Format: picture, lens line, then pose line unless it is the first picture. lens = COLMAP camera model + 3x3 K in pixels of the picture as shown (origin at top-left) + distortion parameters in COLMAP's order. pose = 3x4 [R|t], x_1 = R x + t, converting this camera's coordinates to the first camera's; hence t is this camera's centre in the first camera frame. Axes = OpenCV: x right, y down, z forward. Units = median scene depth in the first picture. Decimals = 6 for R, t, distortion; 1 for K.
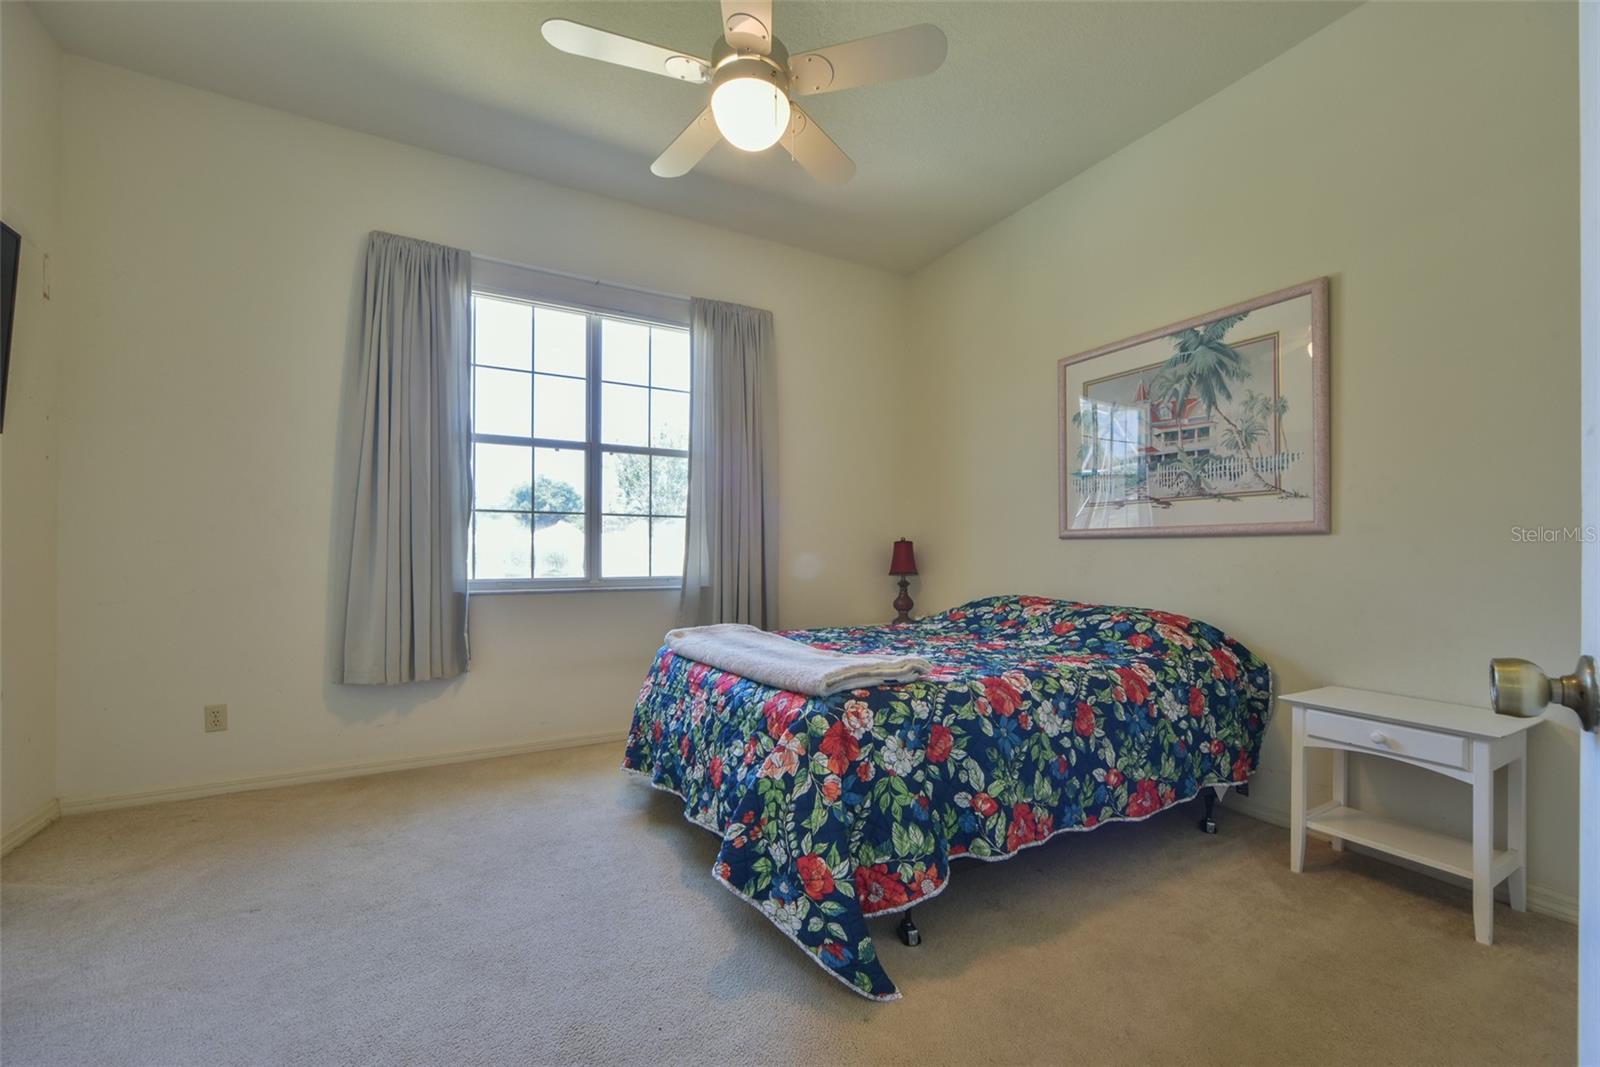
lens RADIAL K [[670.4, 0, 800.7], [0, 670.4, 541.8], [0, 0, 1]] dist [-0.006734, 0.001661]
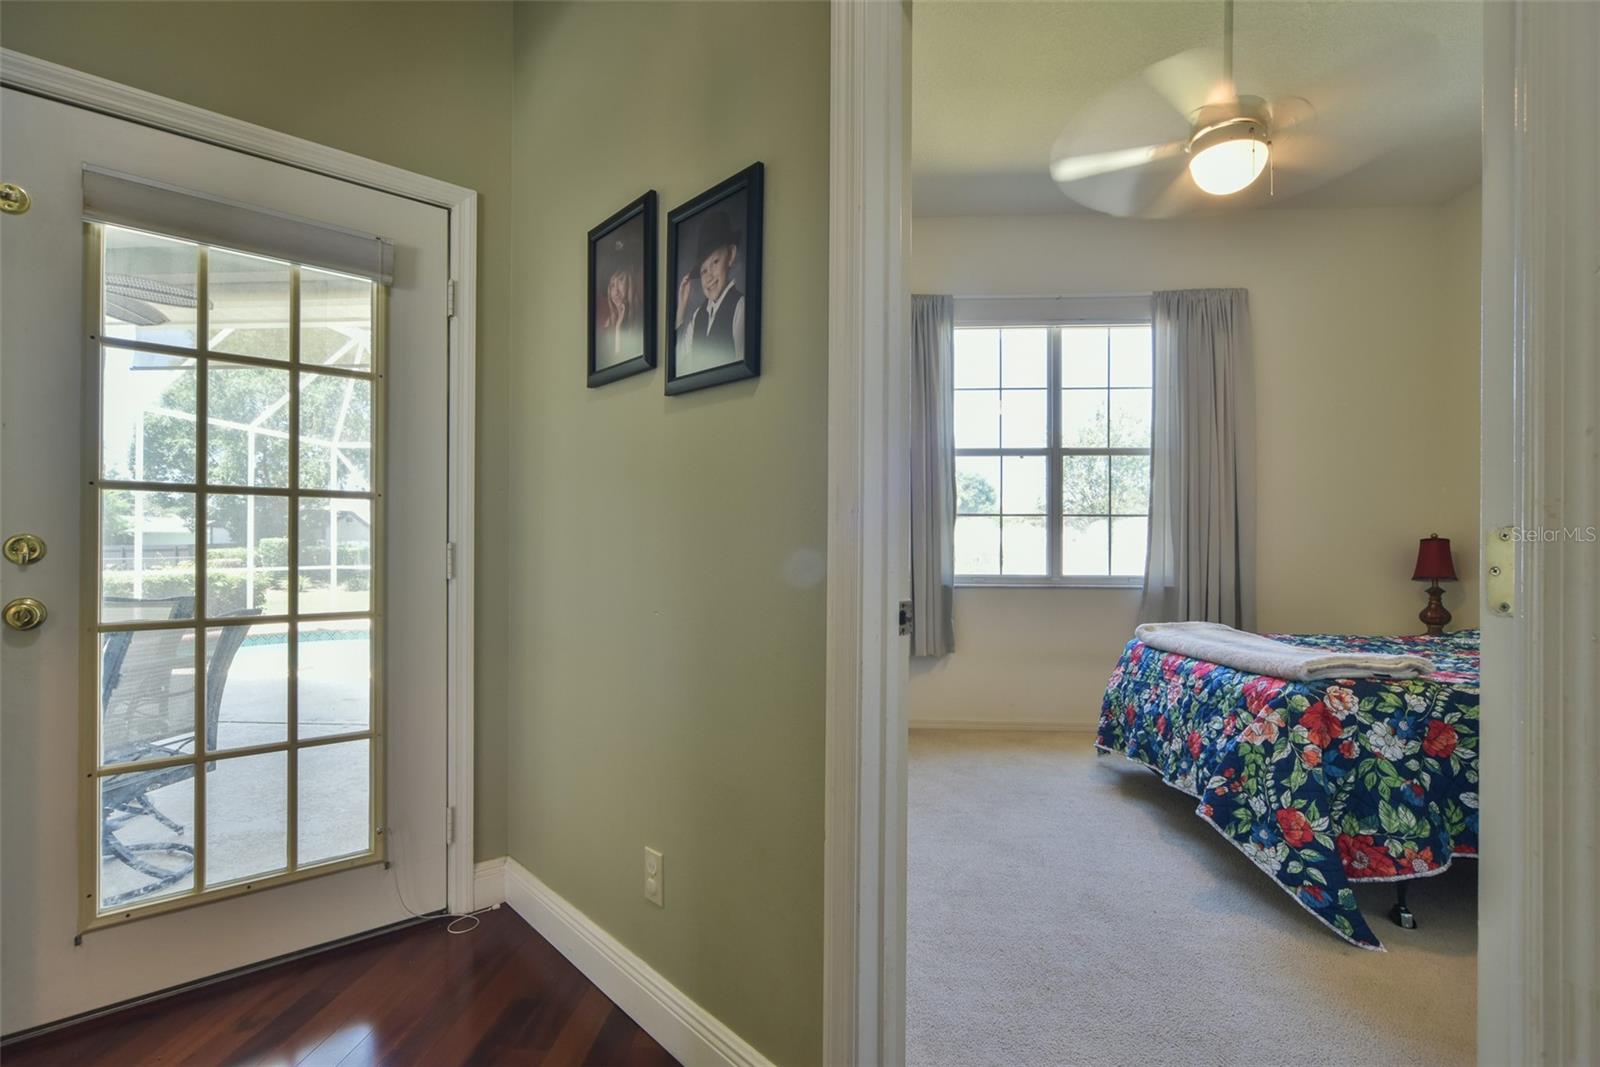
lens RADIAL K [[780.3, 0, 801.1], [0, 780.3, 544.2], [0, 0, 1]] dist [-0.004561, 0.000532]
pose [[0.846783, -0.001834, -0.531936, 0.010816], [0.005084, 0.999976, 0.004645, -0.005402], [0.531915, -0.006638, 0.846772, -0.411165]]
